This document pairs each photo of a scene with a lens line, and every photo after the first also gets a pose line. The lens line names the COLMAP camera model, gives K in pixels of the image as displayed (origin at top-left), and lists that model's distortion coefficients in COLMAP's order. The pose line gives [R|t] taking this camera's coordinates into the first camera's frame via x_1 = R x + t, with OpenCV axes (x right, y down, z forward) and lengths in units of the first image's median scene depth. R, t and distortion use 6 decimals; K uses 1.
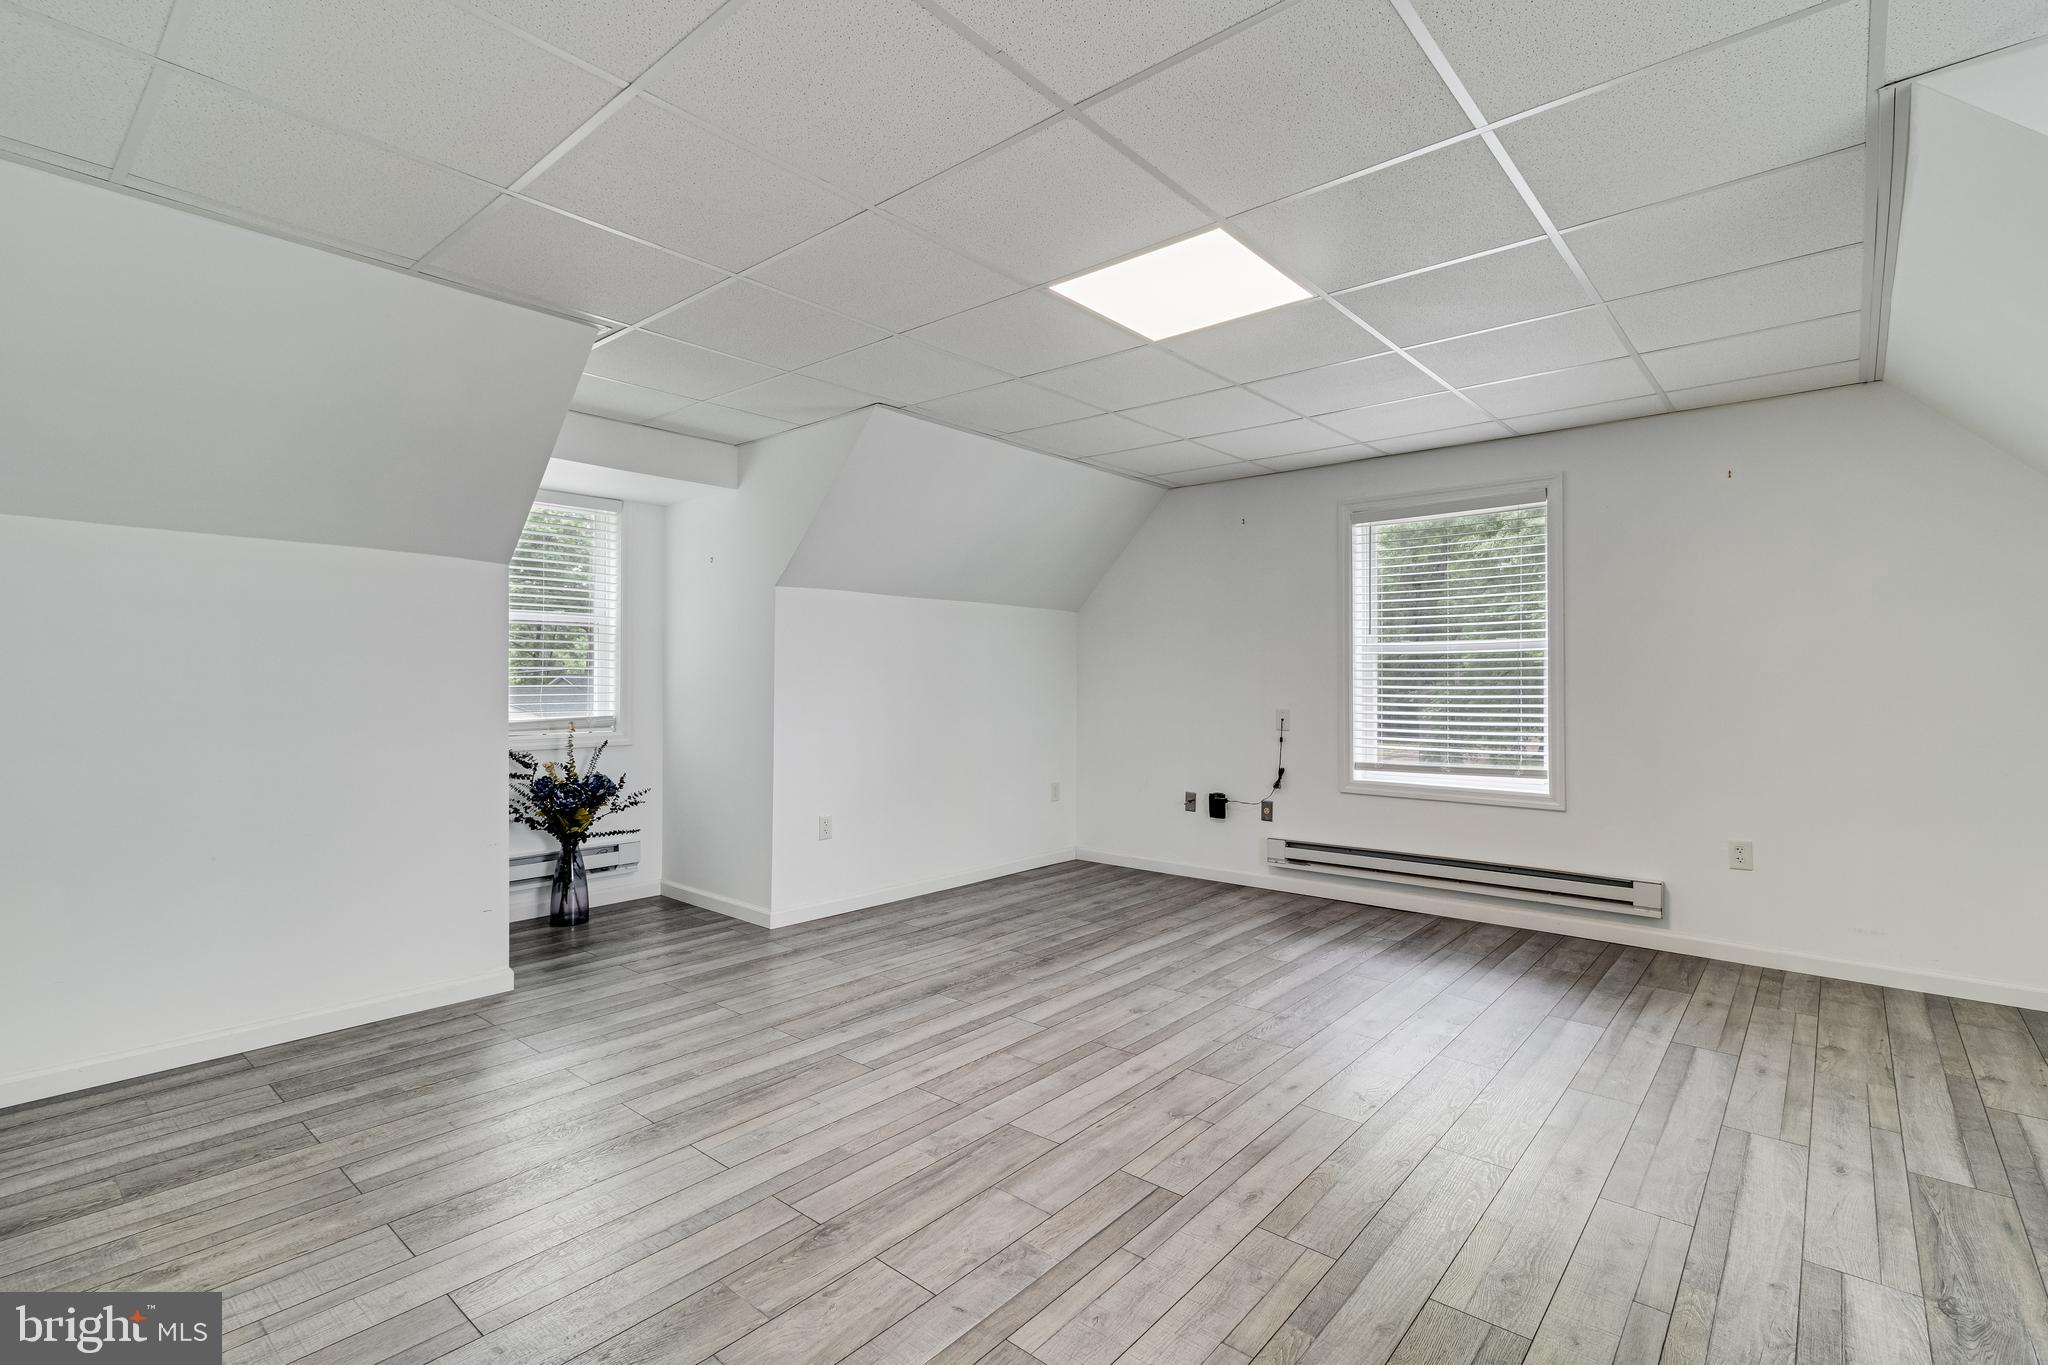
lens RADIAL K [[955.6, 0, 1031.2], [0, 955.6, 665.5], [0, 0, 1]] dist [0.001188, 0.000299]
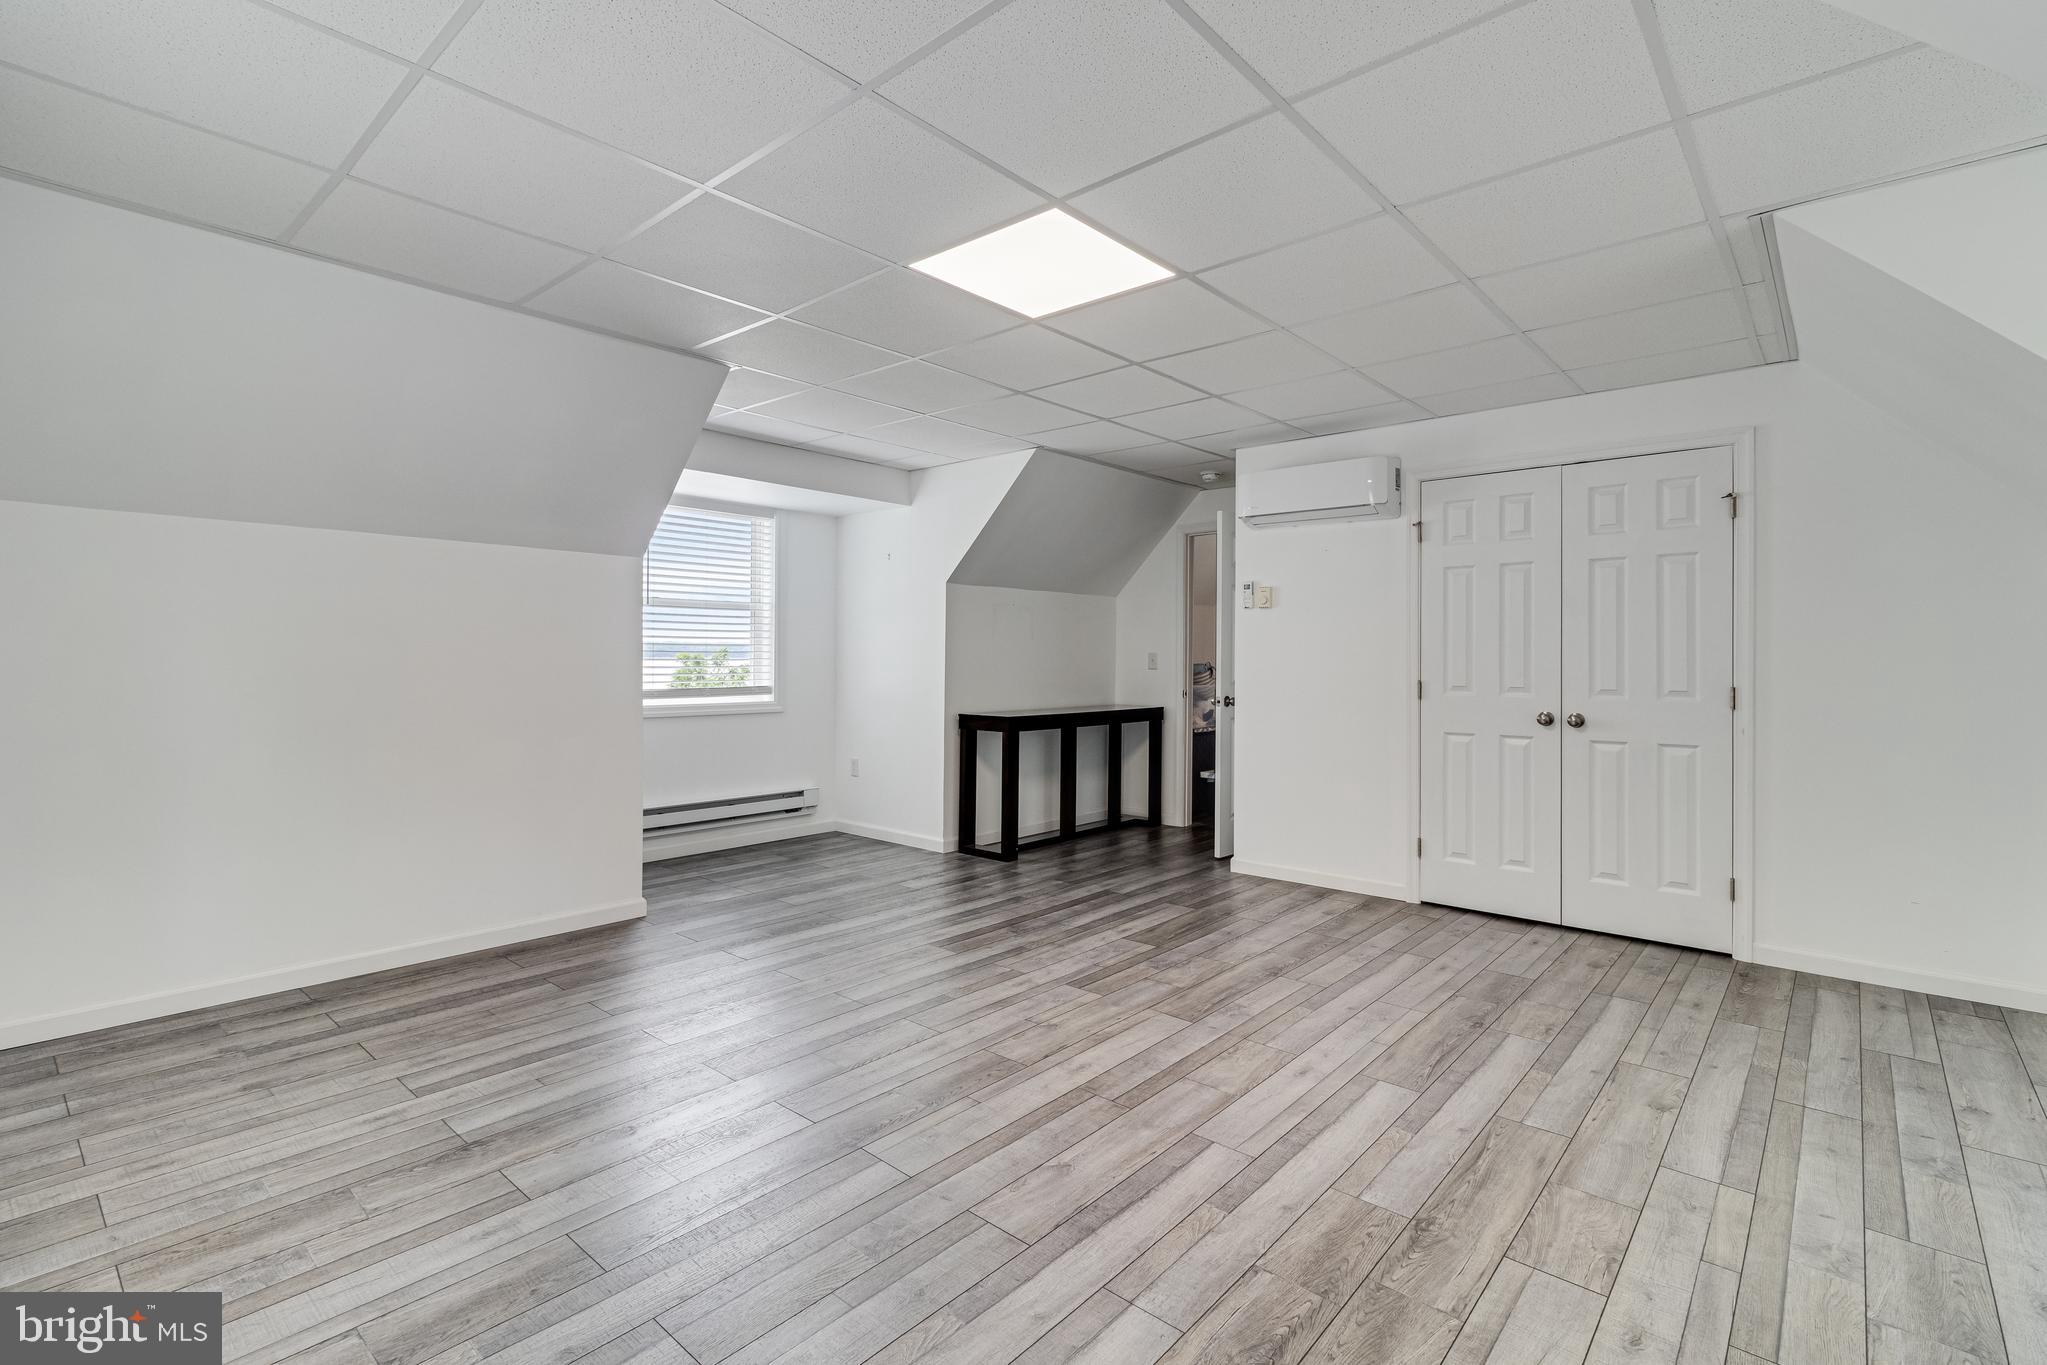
lens RADIAL K [[955.1, 0, 1030.7], [0, 955.1, 665.5], [0, 0, 1]] dist [0.001188, 0.000299]
pose [[-0.999924, -0.008002, 0.009347, 0.158624], [-0.008034, 0.999962, -0.003407, 0.026500], [-0.009320, -0.003482, -0.999951, 2.000838]]
